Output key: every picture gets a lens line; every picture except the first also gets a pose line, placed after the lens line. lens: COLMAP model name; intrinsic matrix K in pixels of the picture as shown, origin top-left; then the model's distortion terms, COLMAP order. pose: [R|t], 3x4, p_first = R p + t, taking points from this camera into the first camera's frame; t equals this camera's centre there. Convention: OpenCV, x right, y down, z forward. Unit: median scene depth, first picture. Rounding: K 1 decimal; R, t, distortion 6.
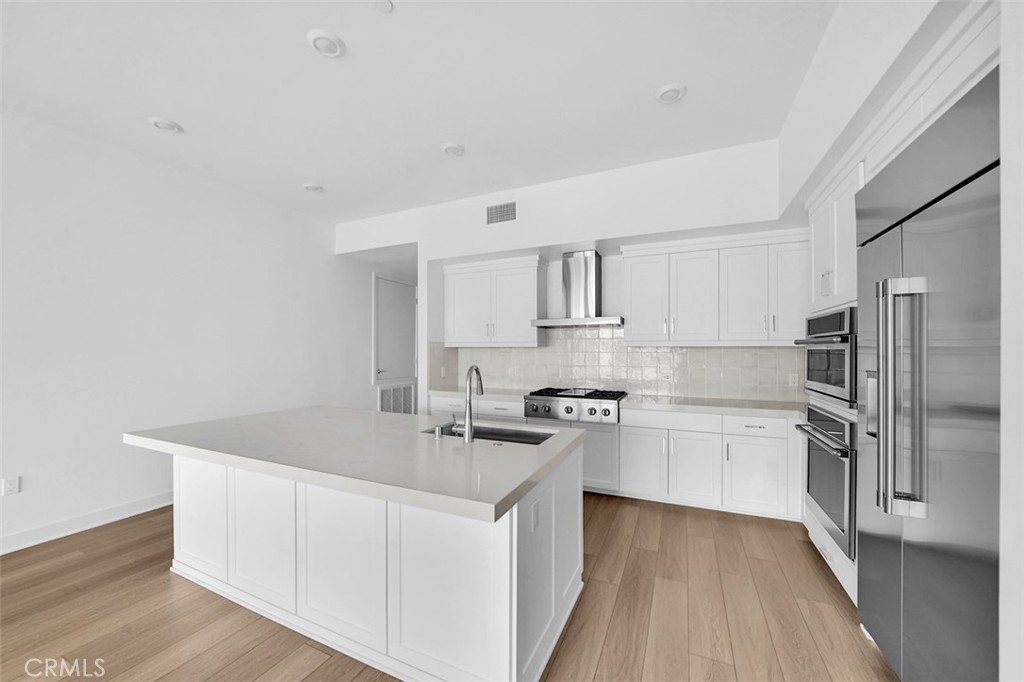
lens RADIAL K [[372.7, 0, 507.3], [0, 372.7, 359.2], [0, 0, 1]] dist [-0.006820, -0.000010]
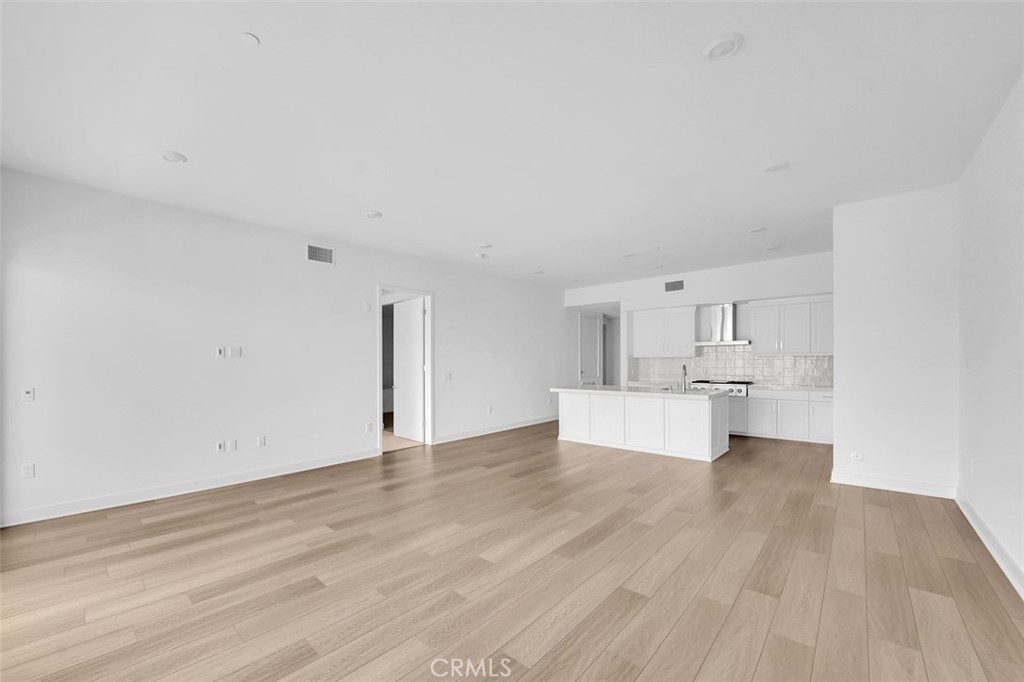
lens RADIAL K [[395.8, 0, 474.3], [0, 395.8, 368.1], [0, 0, 1]] dist [0.000982, 0.000087]
pose [[0.943190, -0.006828, -0.332182, -0.309144], [0.008781, 0.999952, 0.004377, 0.002451], [0.332137, -0.007046, 0.943205, -1.234102]]
